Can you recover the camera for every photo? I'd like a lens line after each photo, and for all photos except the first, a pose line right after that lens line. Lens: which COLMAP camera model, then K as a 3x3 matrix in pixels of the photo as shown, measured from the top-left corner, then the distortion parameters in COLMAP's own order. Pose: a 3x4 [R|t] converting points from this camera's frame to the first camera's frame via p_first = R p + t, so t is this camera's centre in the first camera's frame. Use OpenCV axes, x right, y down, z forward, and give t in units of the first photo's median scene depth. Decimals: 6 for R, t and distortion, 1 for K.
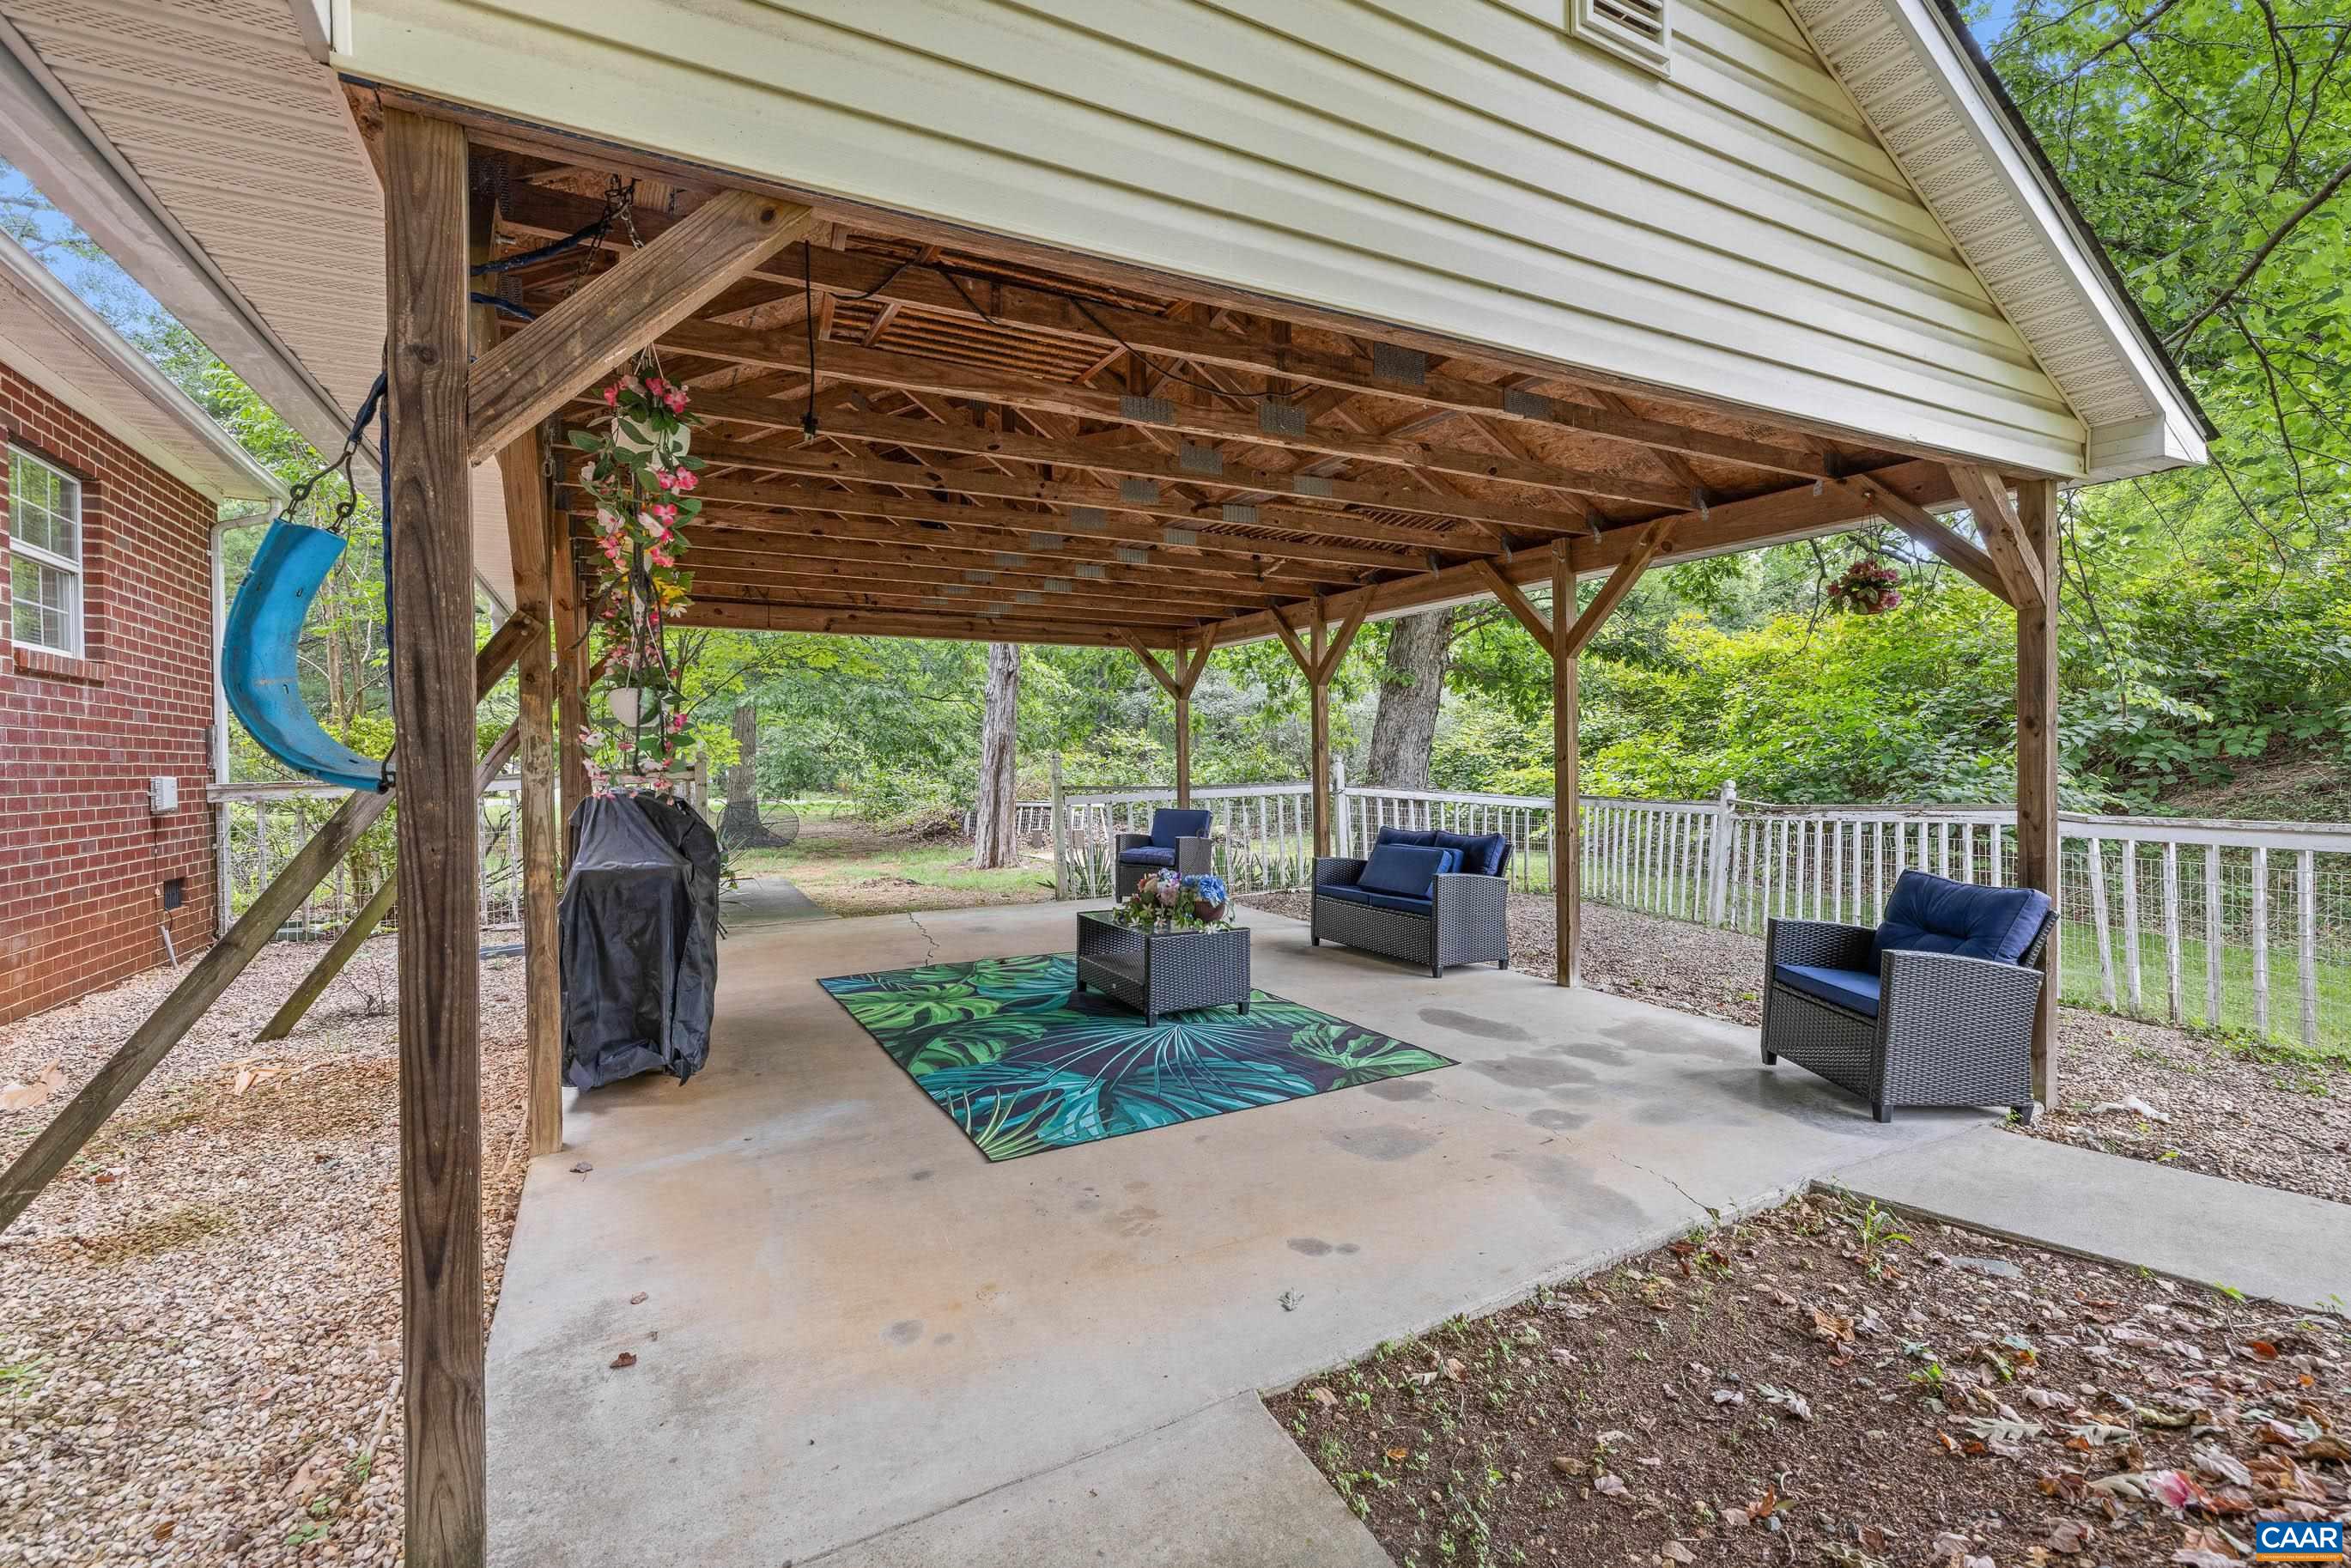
lens RADIAL K [[1012.8, 0, 1169.0], [0, 1012.8, 779.9], [0, 0, 1]] dist [0.002233, -0.000020]
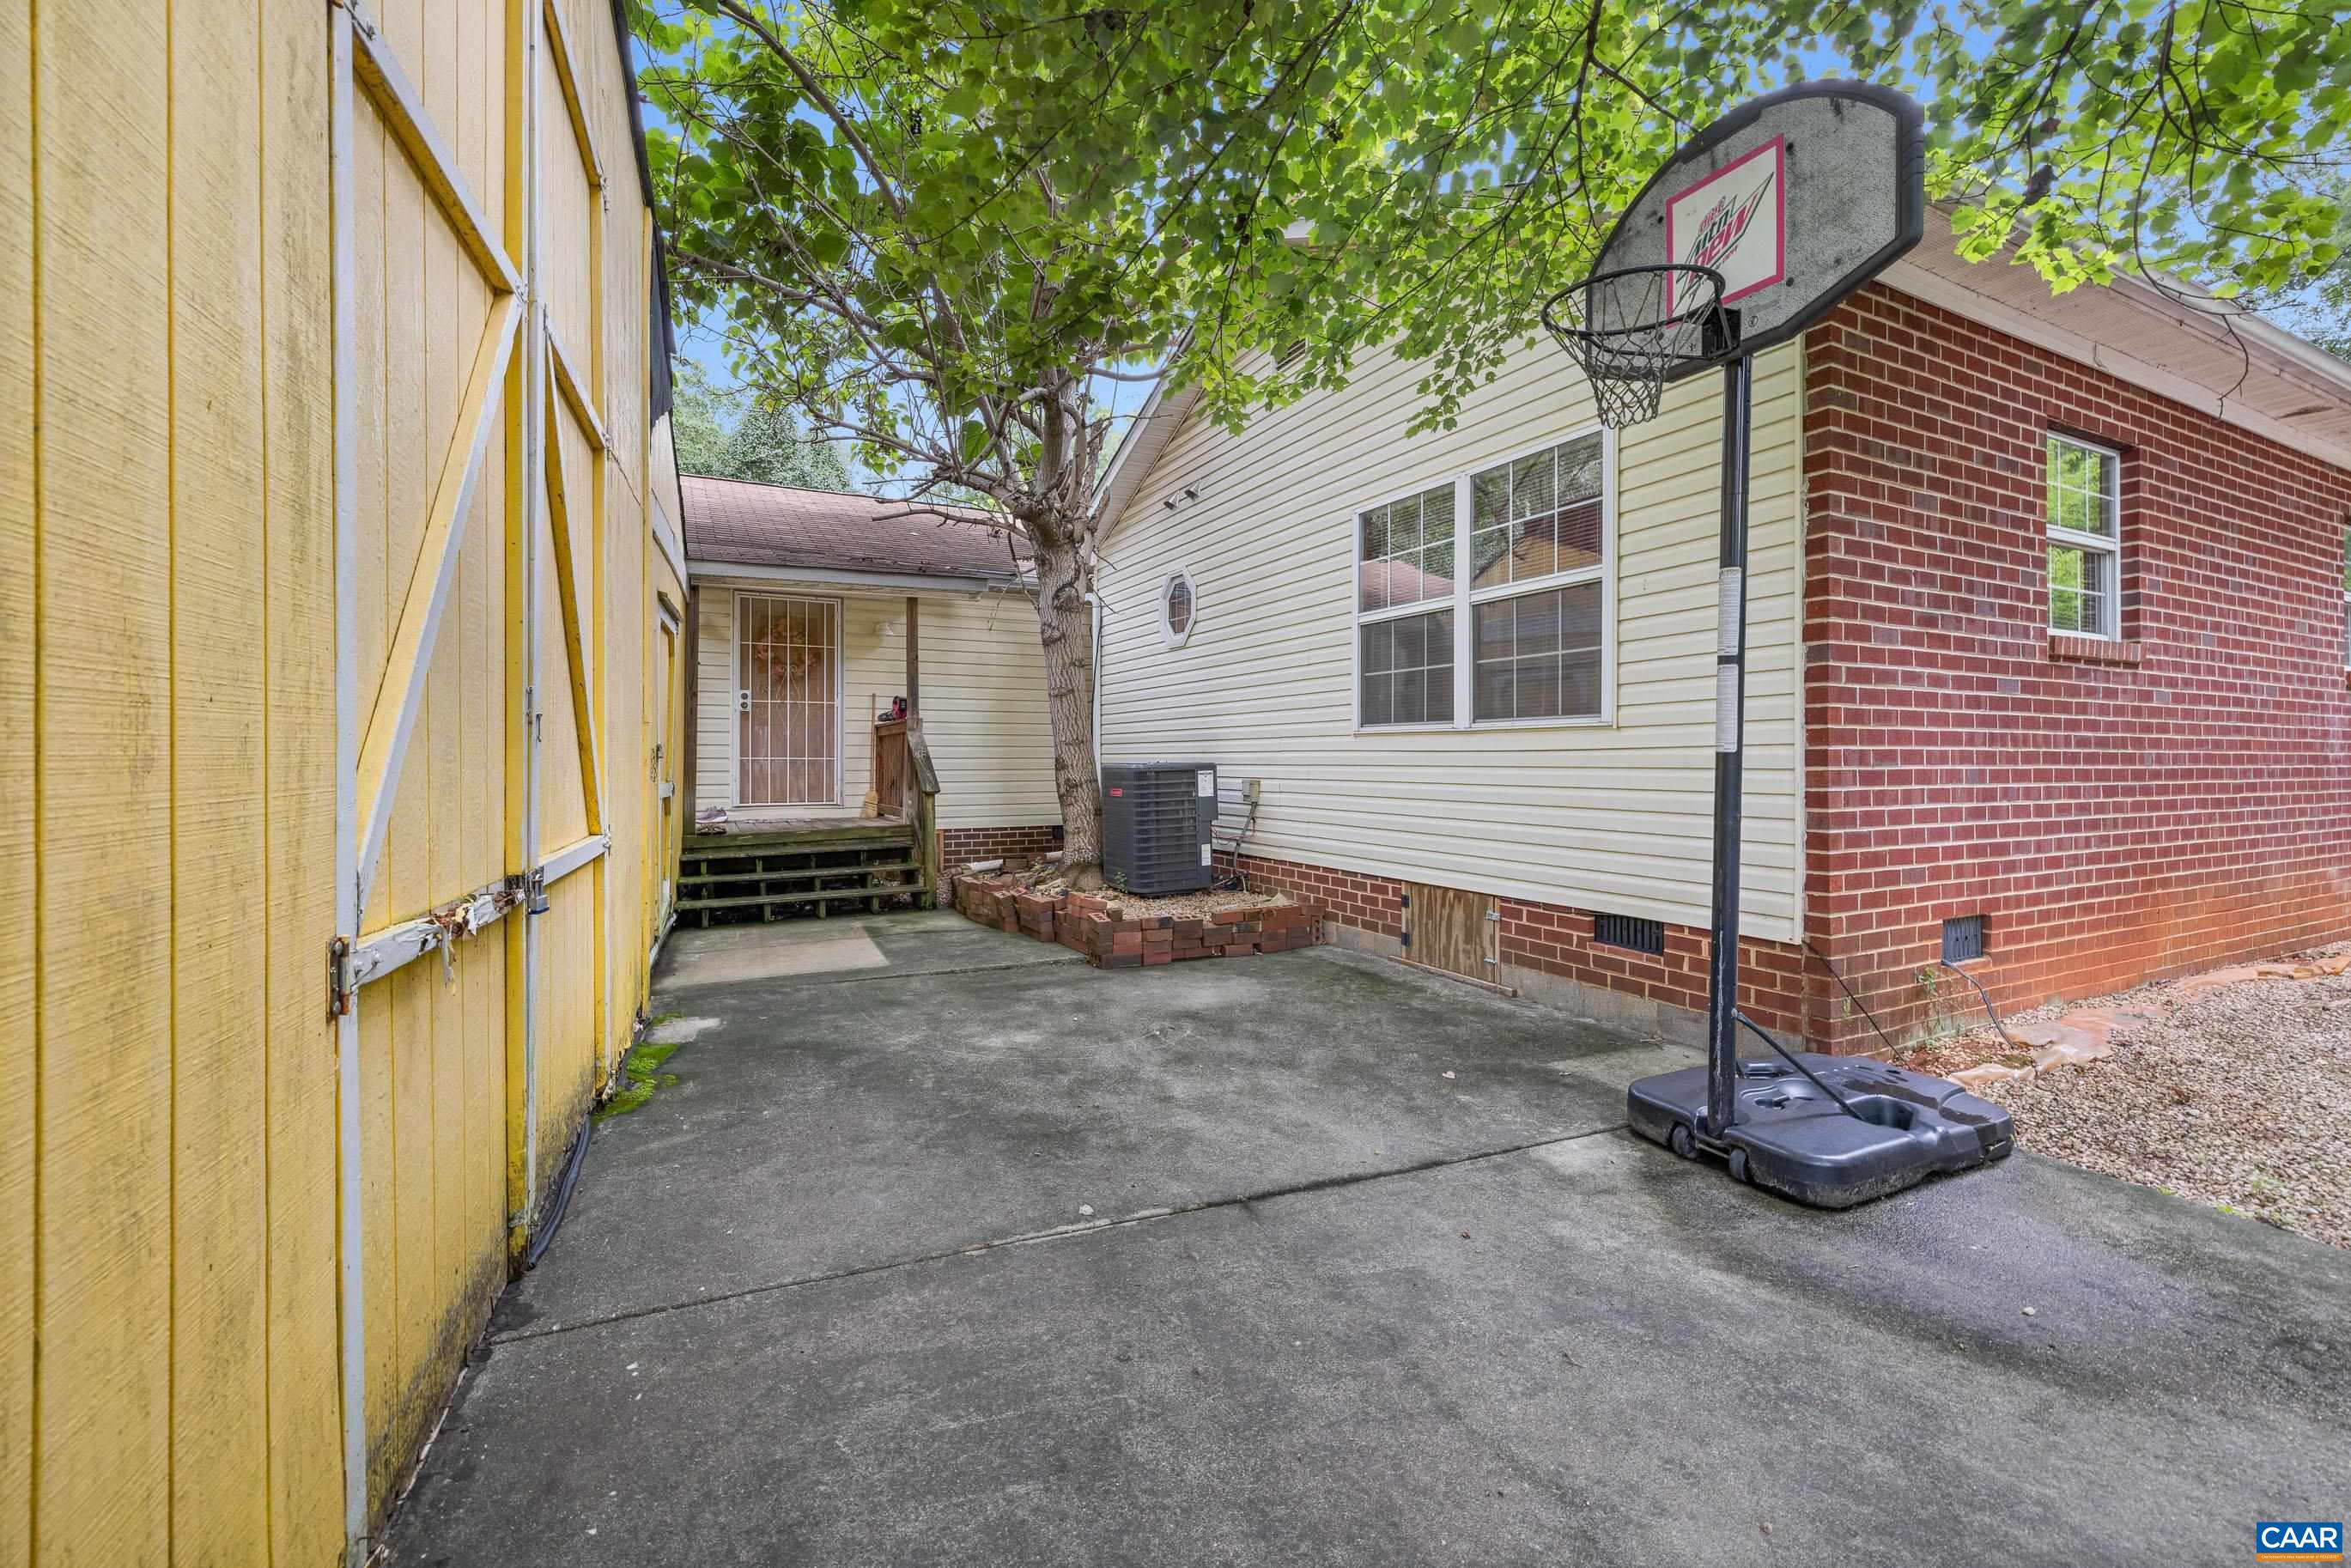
lens RADIAL K [[1012.8, 0, 1174.8], [0, 1012.8, 765.0], [0, 0, 1]] dist [0.002233, -0.000020]
pose [[-0.039618, 0.015248, -0.999099, -0.086271], [-0.024080, 0.999579, 0.016210, 0.003546], [0.998925, 0.024700, -0.039234, 0.161608]]
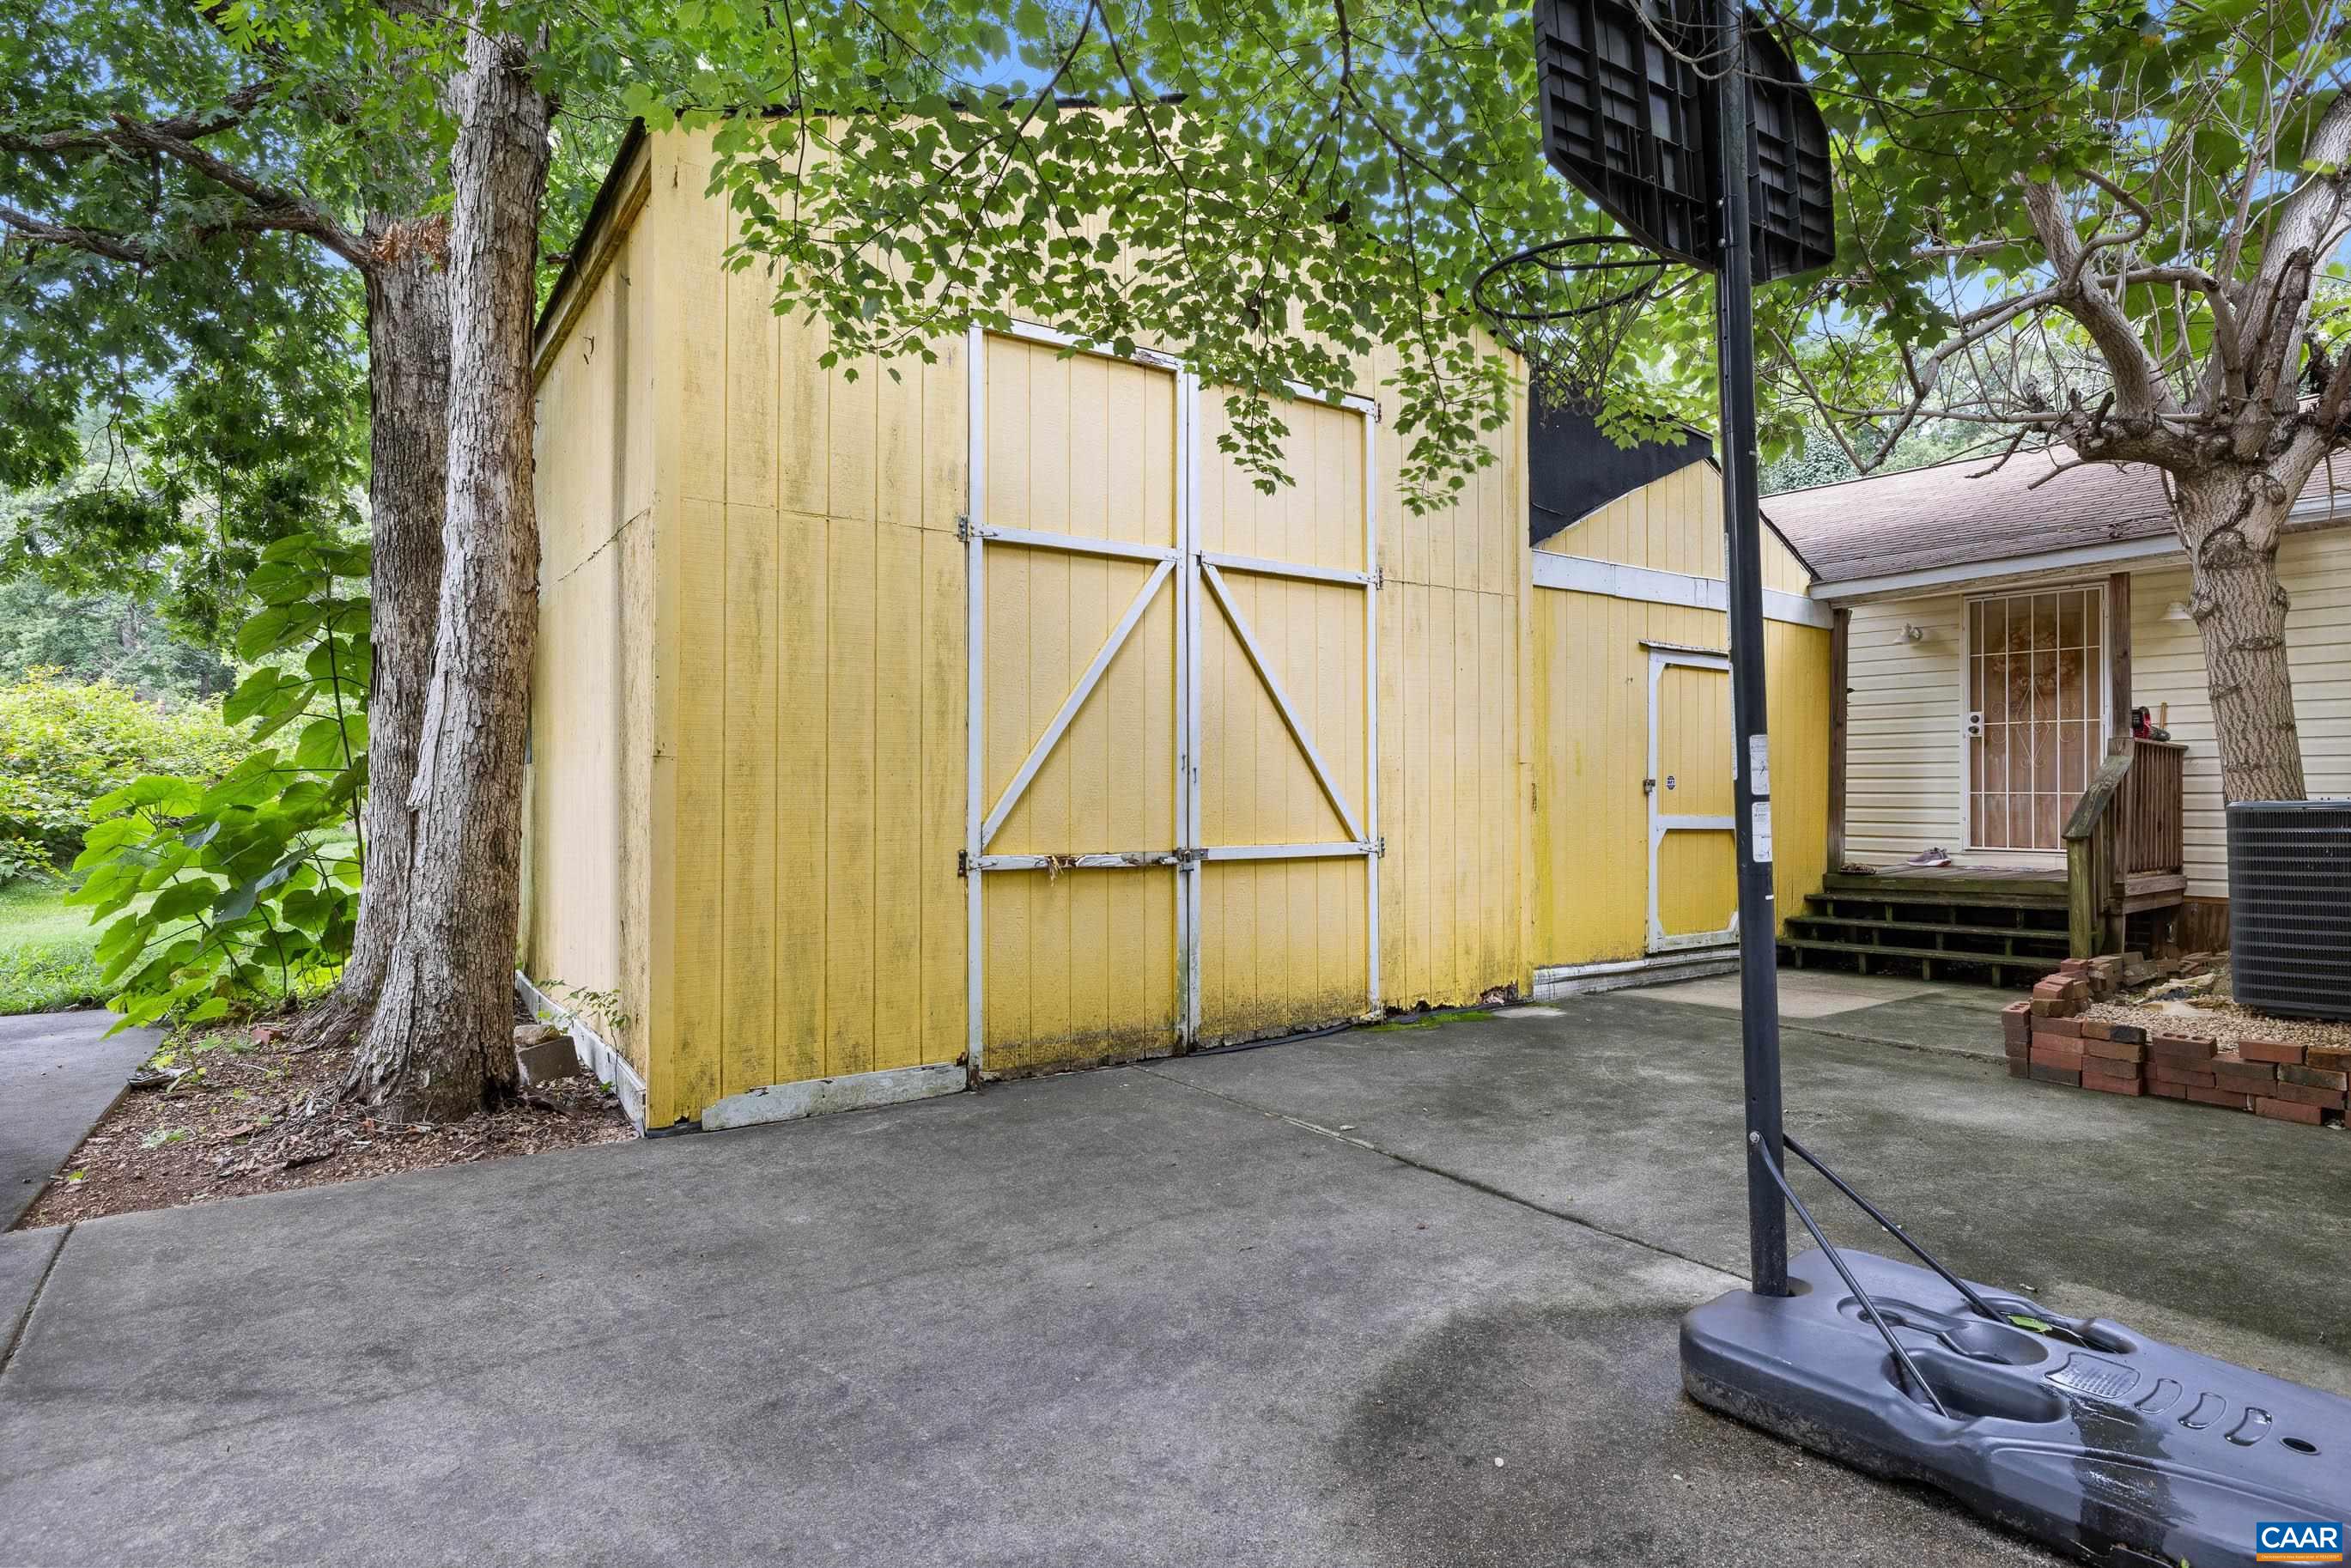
lens RADIAL K [[1304.0, 0, 1180.7], [0, 1304.0, 782.1], [0, 0, 1]] dist [0.002699, 0.000637]
pose [[-0.990892, 0.007341, -0.134457, -0.413073], [0.005307, 0.999866, 0.015473, -0.013307], [0.134552, 0.014619, -0.990799, 1.100481]]
